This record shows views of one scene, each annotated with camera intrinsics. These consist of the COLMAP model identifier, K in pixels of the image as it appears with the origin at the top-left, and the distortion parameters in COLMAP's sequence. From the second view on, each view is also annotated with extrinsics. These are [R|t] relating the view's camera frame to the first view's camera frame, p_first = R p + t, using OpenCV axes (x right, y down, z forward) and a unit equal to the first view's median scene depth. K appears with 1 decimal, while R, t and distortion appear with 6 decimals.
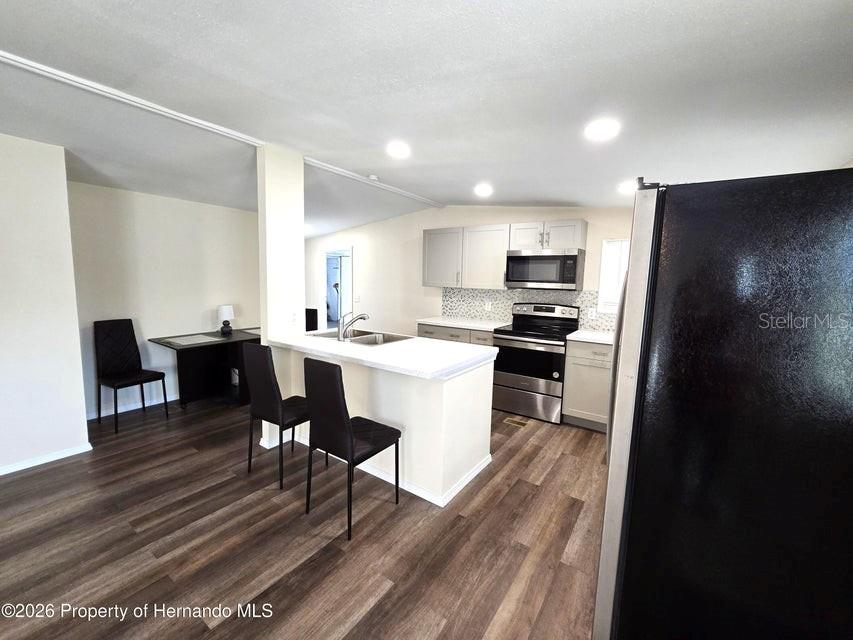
lens RADIAL K [[349.6, 0, 427.4], [0, 349.6, 319.1], [0, 0, 1]] dist [-0.002302, 0.001052]
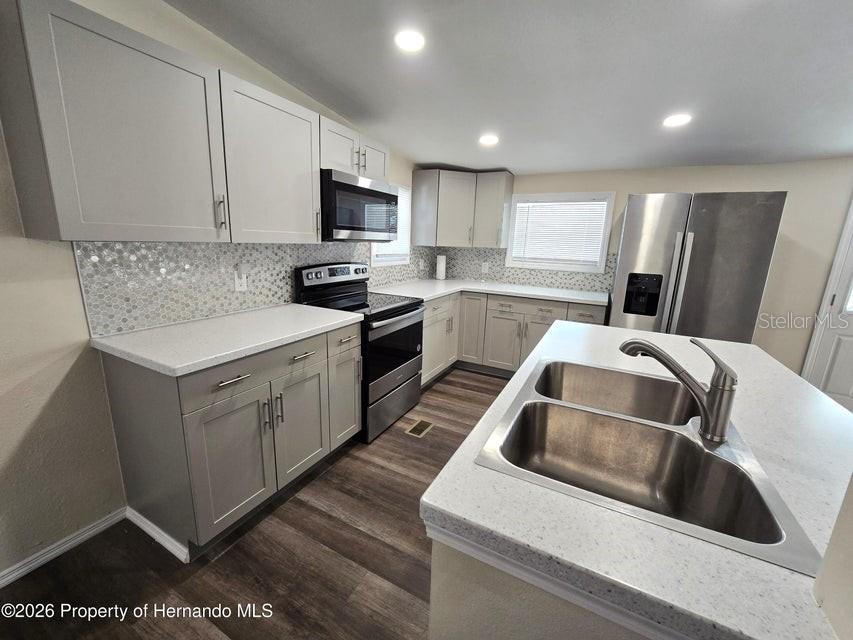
lens RADIAL K [[349.6, 0, 424.7], [0, 349.6, 317.0], [0, 0, 1]] dist [-0.002302, 0.001052]
pose [[-0.127854, -0.242789, 0.961617, -0.367116], [0.077785, 0.964133, 0.253766, -0.105861], [-0.988738, 0.107244, -0.104383, 0.966338]]
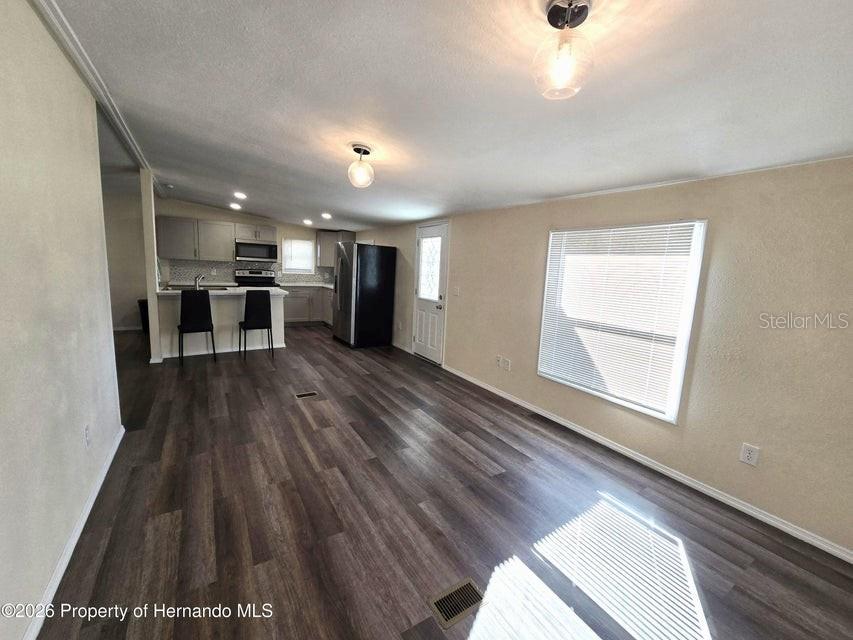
lens RADIAL K [[349.6, 0, 426.8], [0, 349.6, 318.5], [0, 0, 1]] dist [-0.002302, 0.001052]
pose [[0.378265, -0.139119, 0.915184, -1.090543], [0.067129, 0.990162, 0.122771, 0.047656], [-0.923260, 0.014995, 0.383883, -0.556474]]
